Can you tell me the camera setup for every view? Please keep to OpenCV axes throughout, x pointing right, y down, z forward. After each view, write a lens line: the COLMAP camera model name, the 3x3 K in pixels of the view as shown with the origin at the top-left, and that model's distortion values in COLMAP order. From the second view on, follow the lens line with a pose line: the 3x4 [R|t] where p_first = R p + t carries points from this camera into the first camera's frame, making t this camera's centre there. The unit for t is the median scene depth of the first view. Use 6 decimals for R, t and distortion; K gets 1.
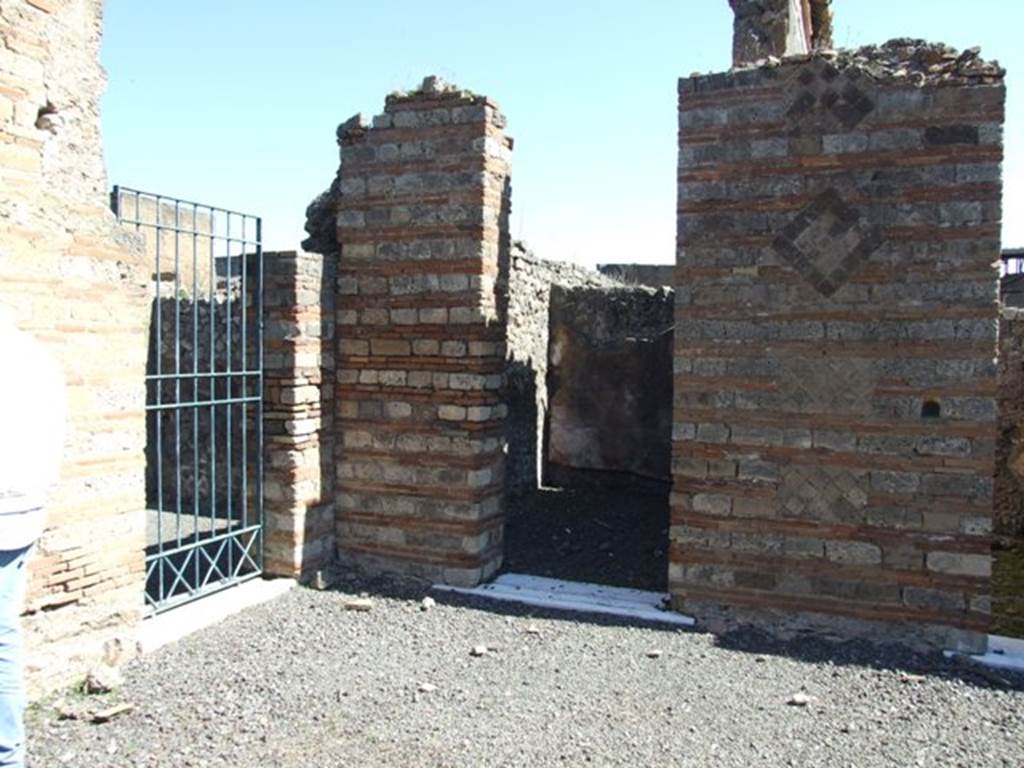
lens RADIAL K [[784.9, 0, 512.0], [0, 784.9, 384.0], [0, 0, 1]] dist [-0.053105, -0.002713]
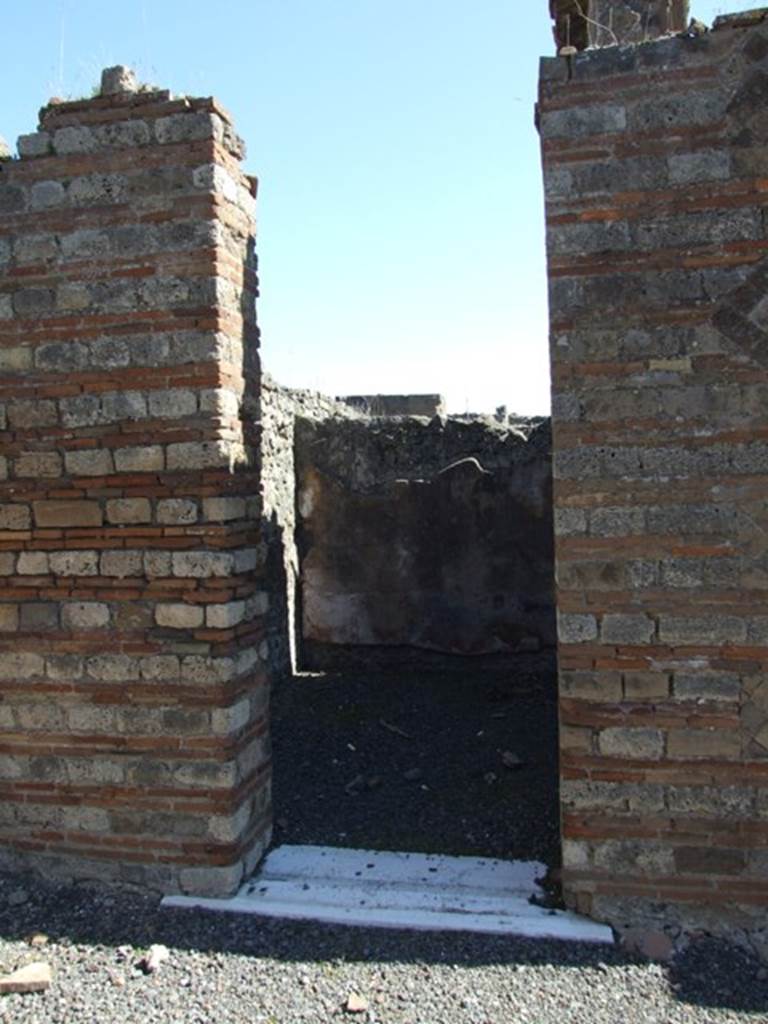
lens RADIAL K [[642.3, 0, 384.1], [0, 642.3, 496.8], [0, 0, 1]] dist [-0.026448, 0.014397]
pose [[0.965515, -0.052669, 0.254965, -0.045270], [0.060112, 0.997960, -0.021484, -0.036206], [-0.253314, 0.036070, 0.966711, 0.478412]]
